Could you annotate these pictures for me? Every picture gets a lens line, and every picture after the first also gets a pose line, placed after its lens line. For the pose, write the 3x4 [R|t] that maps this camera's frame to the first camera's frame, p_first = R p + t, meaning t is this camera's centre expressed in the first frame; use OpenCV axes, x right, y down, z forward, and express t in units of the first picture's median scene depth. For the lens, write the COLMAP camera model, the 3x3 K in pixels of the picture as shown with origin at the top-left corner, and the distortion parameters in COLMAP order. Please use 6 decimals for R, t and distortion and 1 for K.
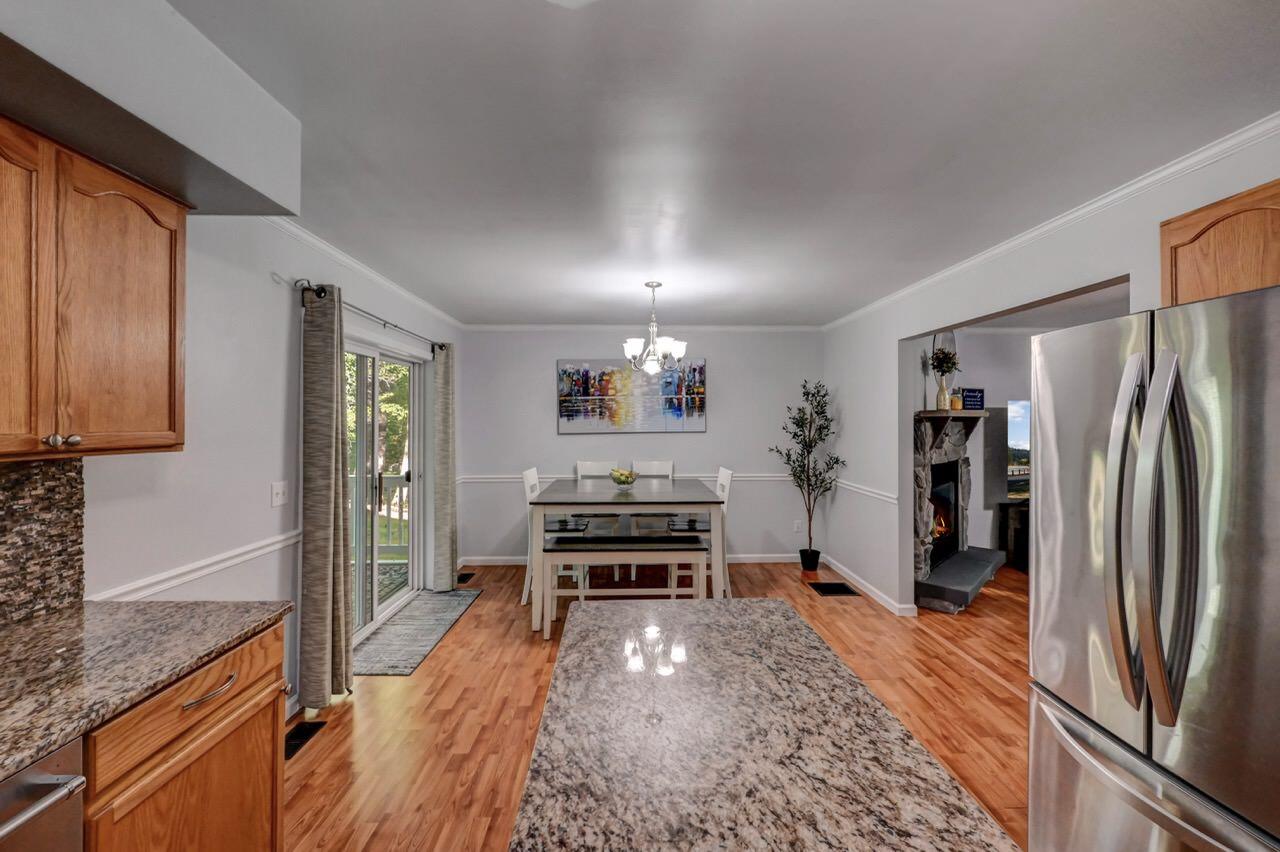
lens RADIAL K [[513.3, 0, 641.8], [0, 513.3, 419.8], [0, 0, 1]] dist [0.003642, -0.000858]
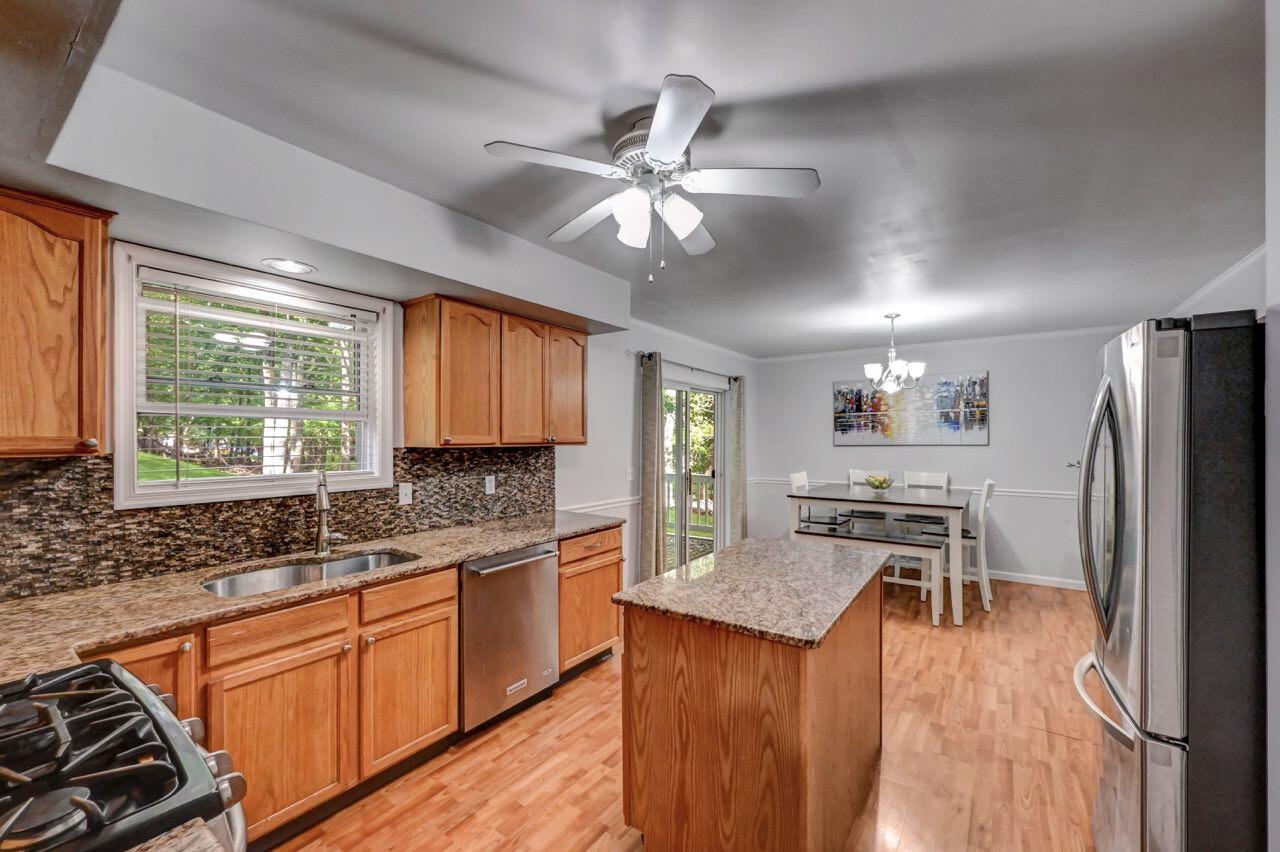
lens RADIAL K [[513.3, 0, 643.3], [0, 513.3, 438.8], [0, 0, 1]] dist [0.003642, -0.000858]
pose [[0.801604, 0.001609, -0.597853, 0.273549], [0.000329, 0.999995, 0.003132, 0.012074], [0.597855, -0.002707, 0.801600, -0.274101]]
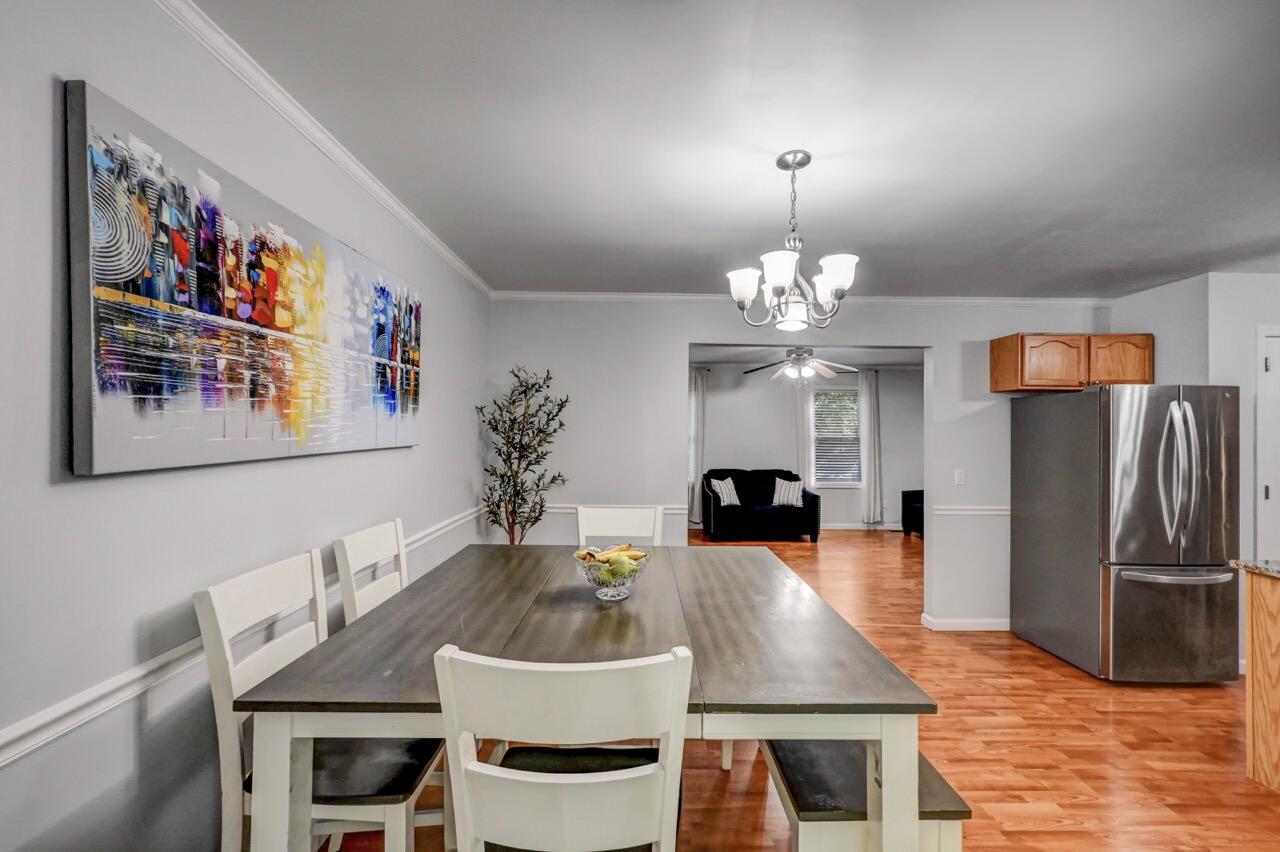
lens RADIAL K [[513.3, 0, 637.4], [0, 513.3, 427.4], [0, 0, 1]] dist [0.003642, -0.000858]
pose [[0.019240, 0.005514, 0.999800, -0.509103], [-0.009113, 0.999944, -0.005340, 0.010911], [-0.999773, -0.009009, 0.019289, 1.172824]]
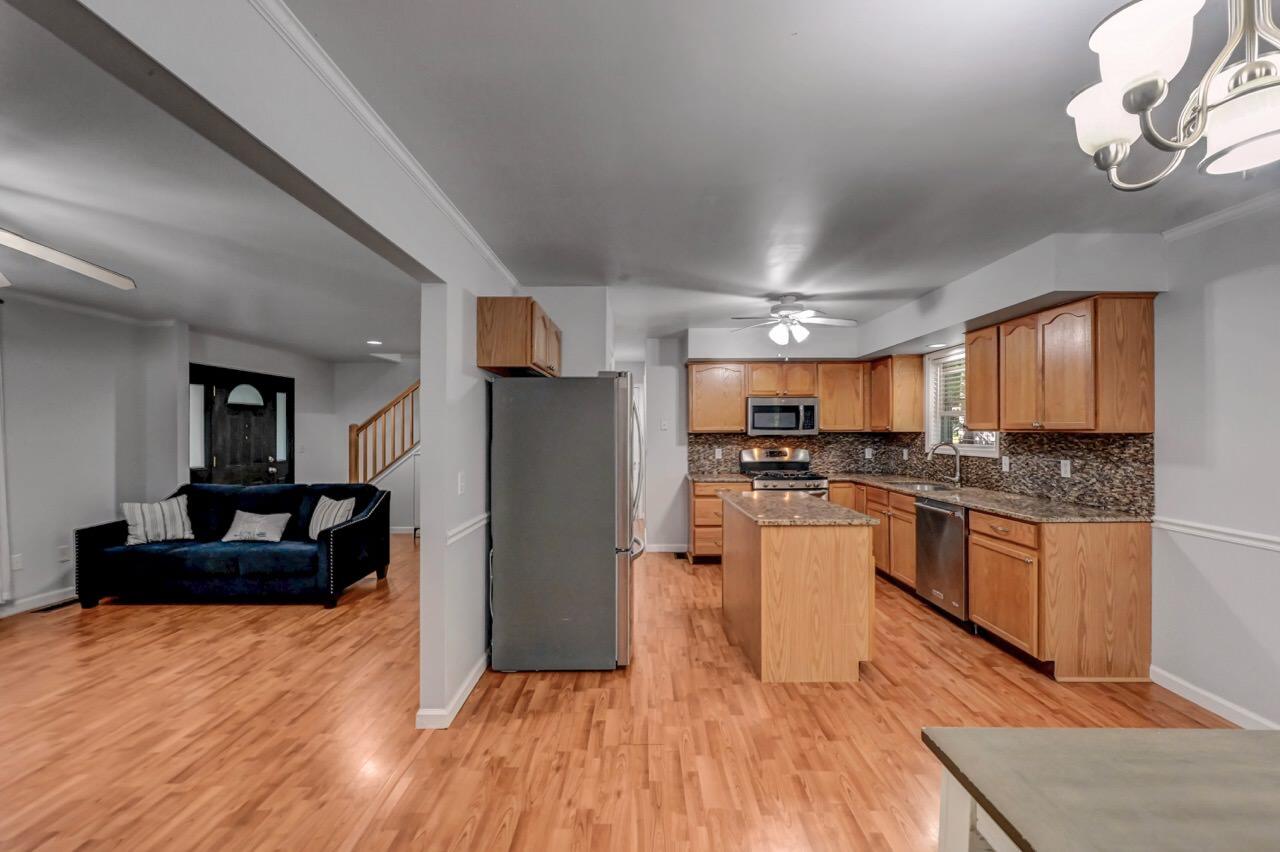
lens RADIAL K [[513.3, 0, 647.5], [0, 513.3, 428.0], [0, 0, 1]] dist [0.003642, -0.000858]
pose [[-0.999911, -0.002079, 0.013173, 0.288099], [-0.002128, 0.999991, -0.003656, 0.024413], [-0.013166, -0.003683, -0.999907, 1.256705]]
